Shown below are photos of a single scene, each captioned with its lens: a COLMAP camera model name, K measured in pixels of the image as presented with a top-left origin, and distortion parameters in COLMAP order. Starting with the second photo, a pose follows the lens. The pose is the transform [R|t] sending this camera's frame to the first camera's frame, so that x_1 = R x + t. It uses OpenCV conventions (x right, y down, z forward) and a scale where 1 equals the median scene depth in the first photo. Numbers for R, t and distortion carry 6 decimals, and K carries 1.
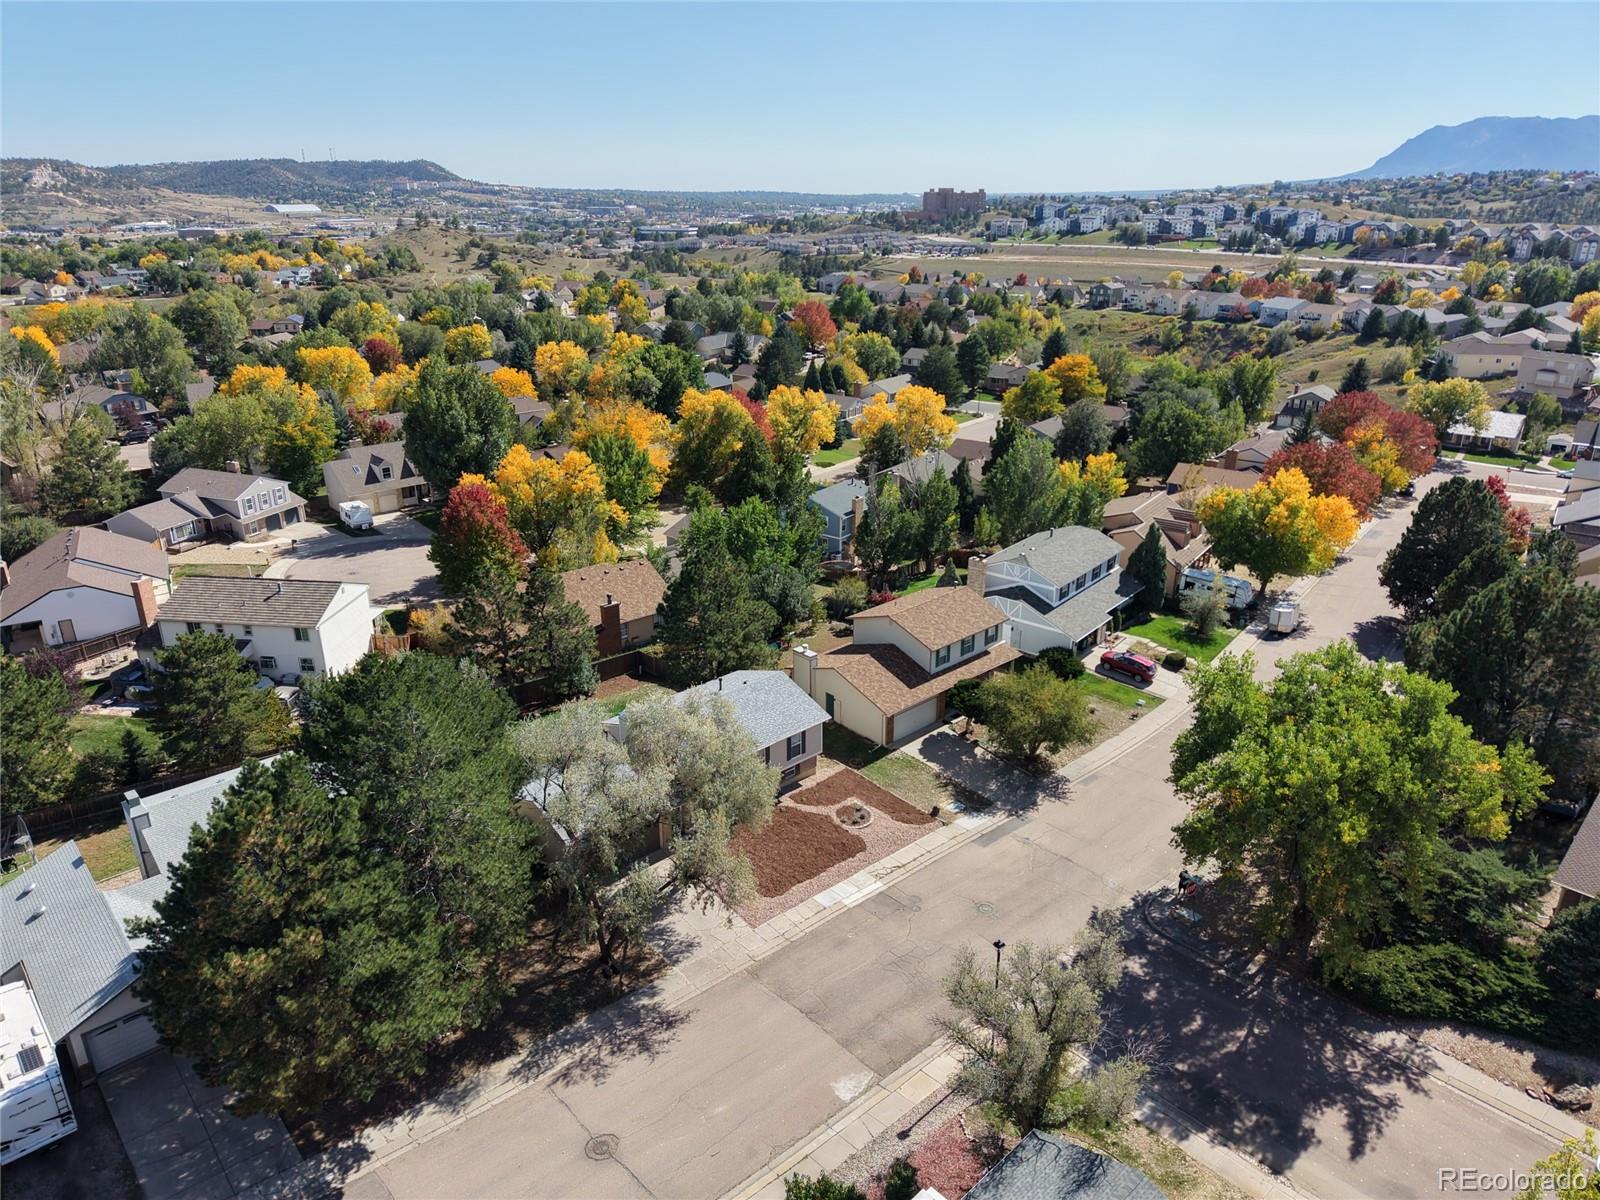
lens RADIAL K [[1075.5, 0, 801.3], [0, 1075.5, 598.8], [0, 0, 1]] dist [0.010401, -0.008134]
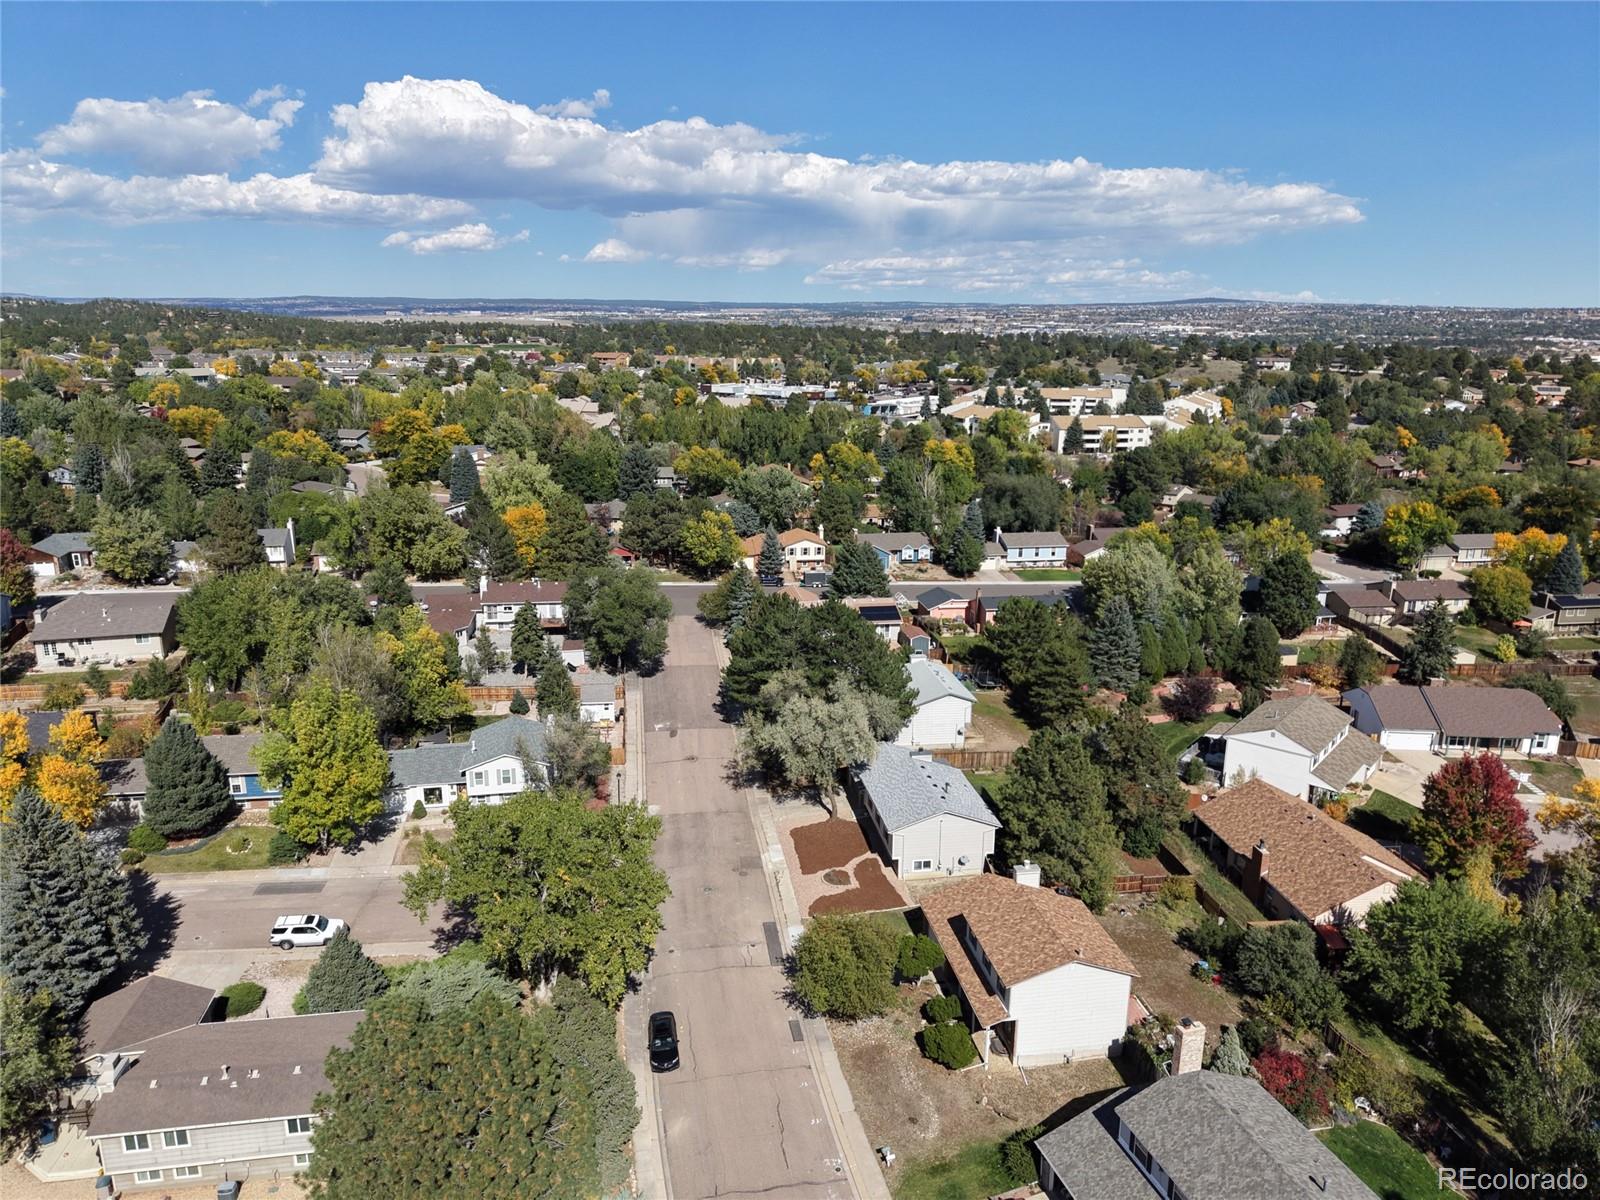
lens RADIAL K [[1075.5, 0, 798.7], [0, 1075.5, 599.0], [0, 0, 1]] dist [0.010401, -0.008134]
pose [[-0.556287, 0.224590, -0.800065, 1.085676], [-0.299255, 0.844046, 0.445009, -0.684661], [0.775236, 0.486976, -0.402323, 1.348575]]
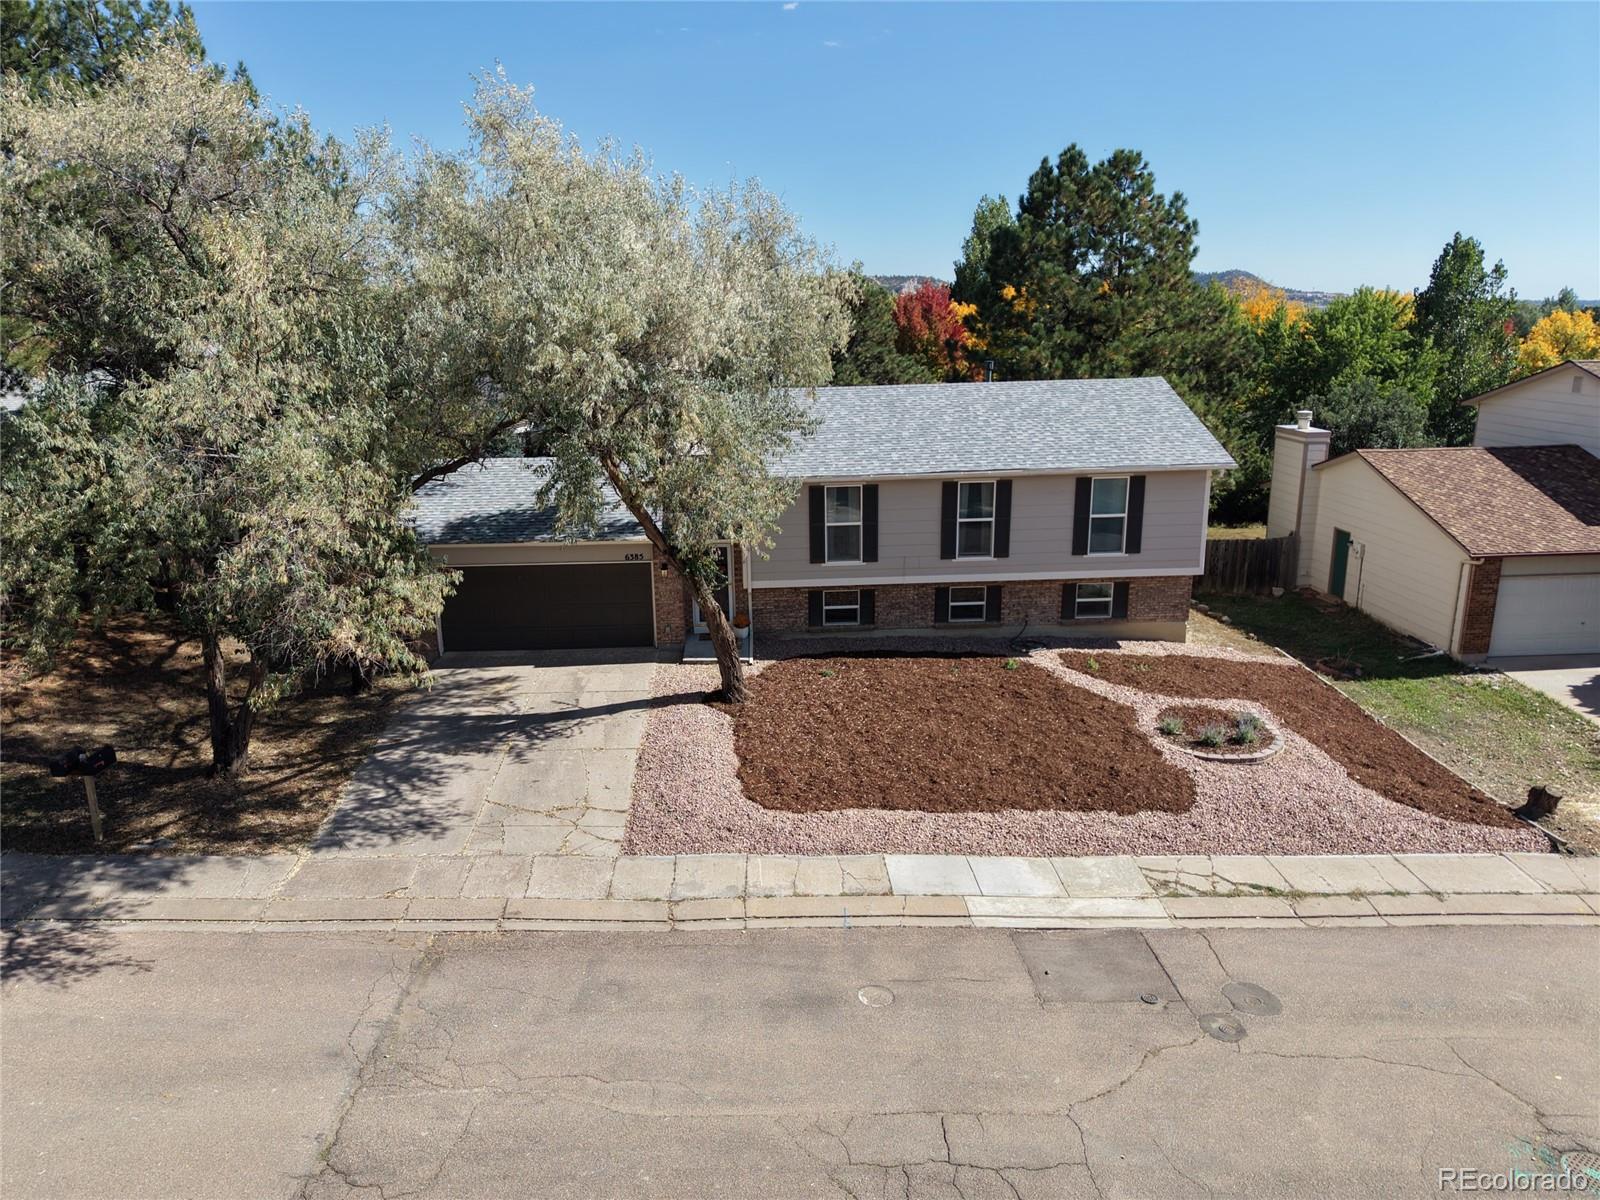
lens RADIAL K [[1075.5, 0, 802.5], [0, 1075.5, 598.6], [0, 0, 1]] dist [0.010401, -0.008134]
pose [[0.767290, 0.157883, -0.621562, 0.148650], [-0.222067, 0.974670, -0.026555, 0.200823], [0.601625, 0.158404, 0.782915, 0.677510]]
